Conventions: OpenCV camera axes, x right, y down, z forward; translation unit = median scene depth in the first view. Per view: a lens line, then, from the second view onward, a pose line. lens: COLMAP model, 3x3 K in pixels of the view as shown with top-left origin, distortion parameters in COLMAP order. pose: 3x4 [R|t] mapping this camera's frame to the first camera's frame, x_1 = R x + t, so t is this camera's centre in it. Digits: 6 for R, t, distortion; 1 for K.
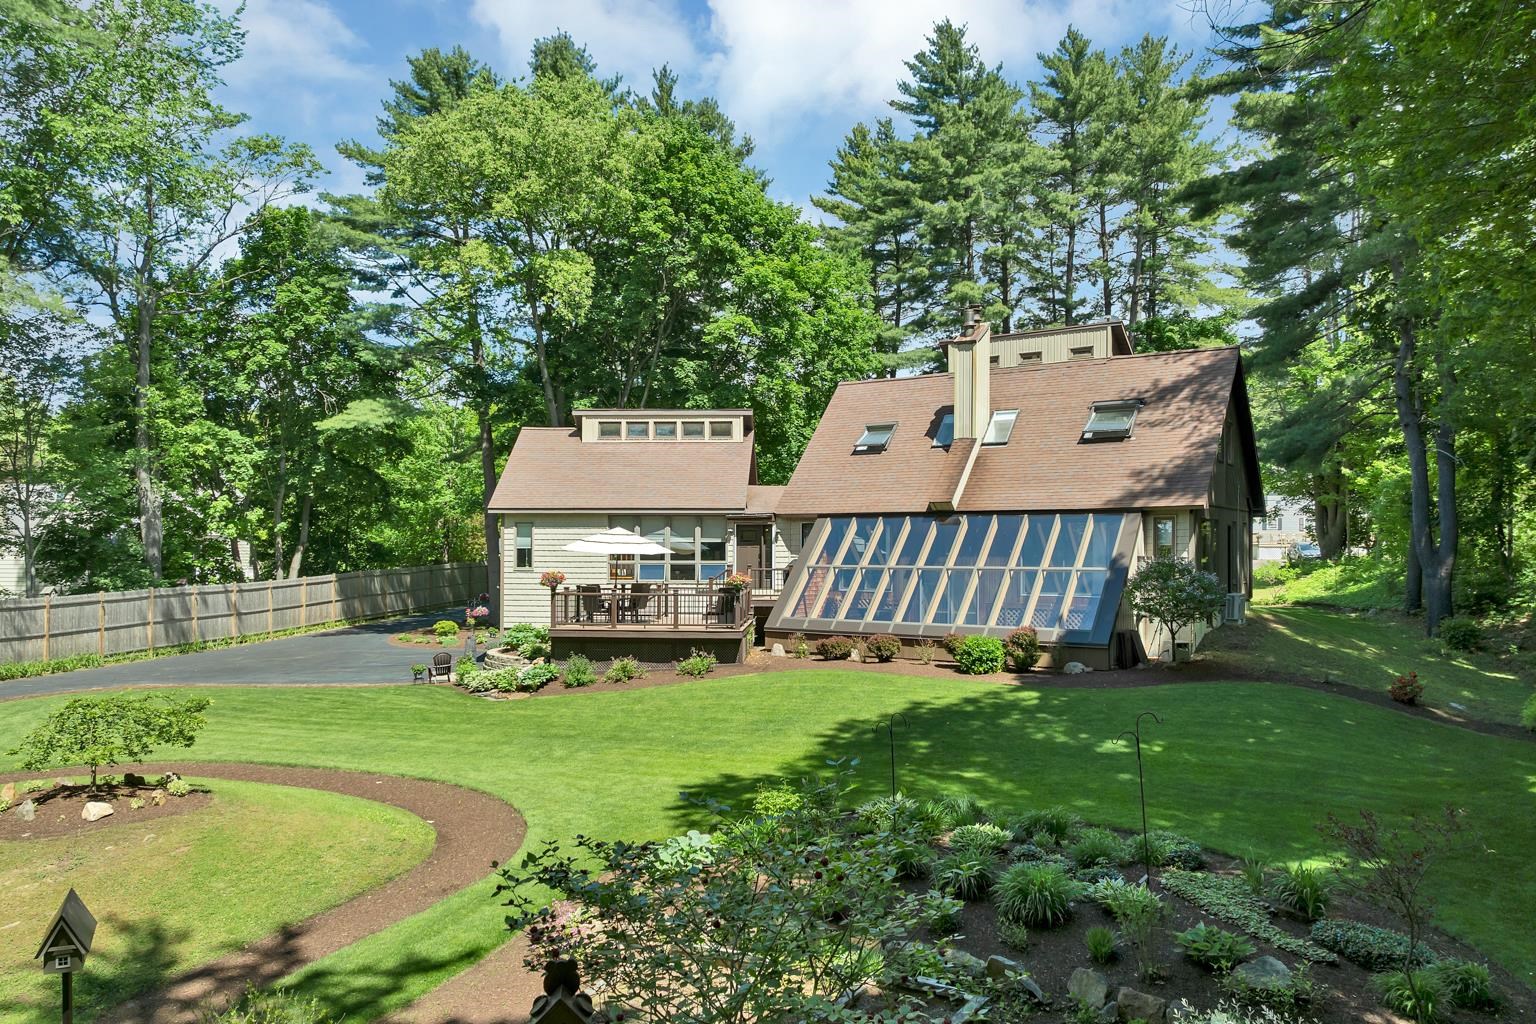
lens RADIAL K [[1104.9, 0, 772.6], [0, 1104.9, 545.5], [0, 0, 1]] dist [-0.043427, 0.001737]
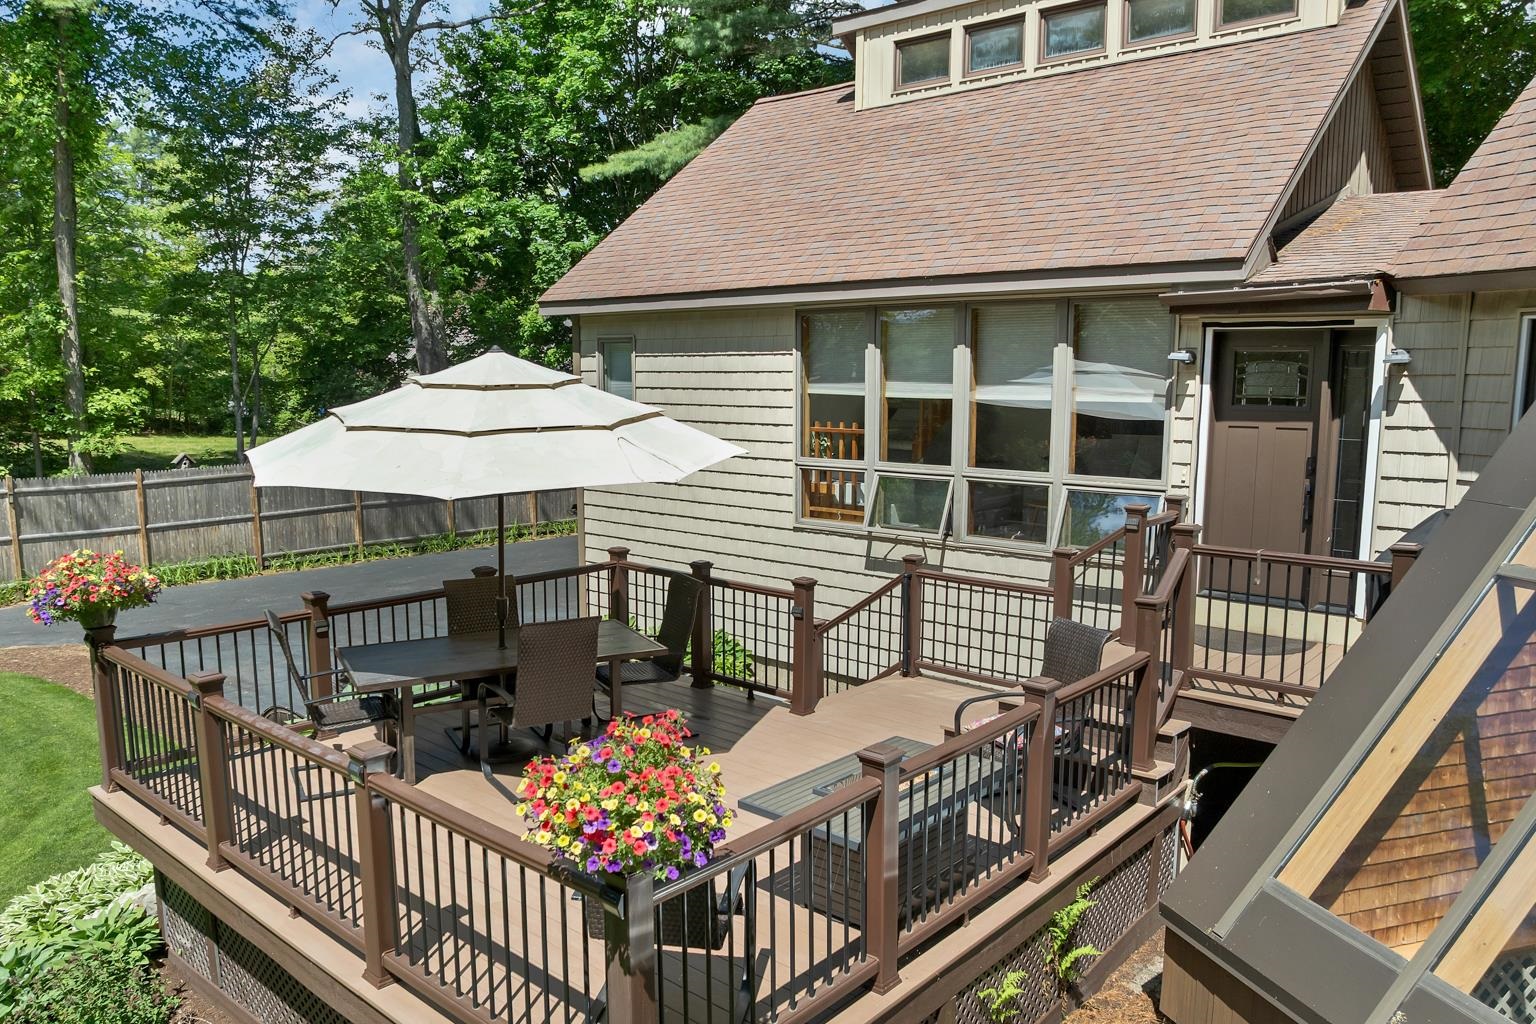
lens RADIAL K [[1104.9, 0, 772.6], [0, 1104.9, 545.5], [0, 0, 1]] dist [-0.043427, 0.001737]
pose [[0.783742, 0.093802, -0.613962, 0.042666], [0.006609, 0.987214, 0.159265, -0.011578], [0.621051, -0.128880, 0.773101, 0.749973]]
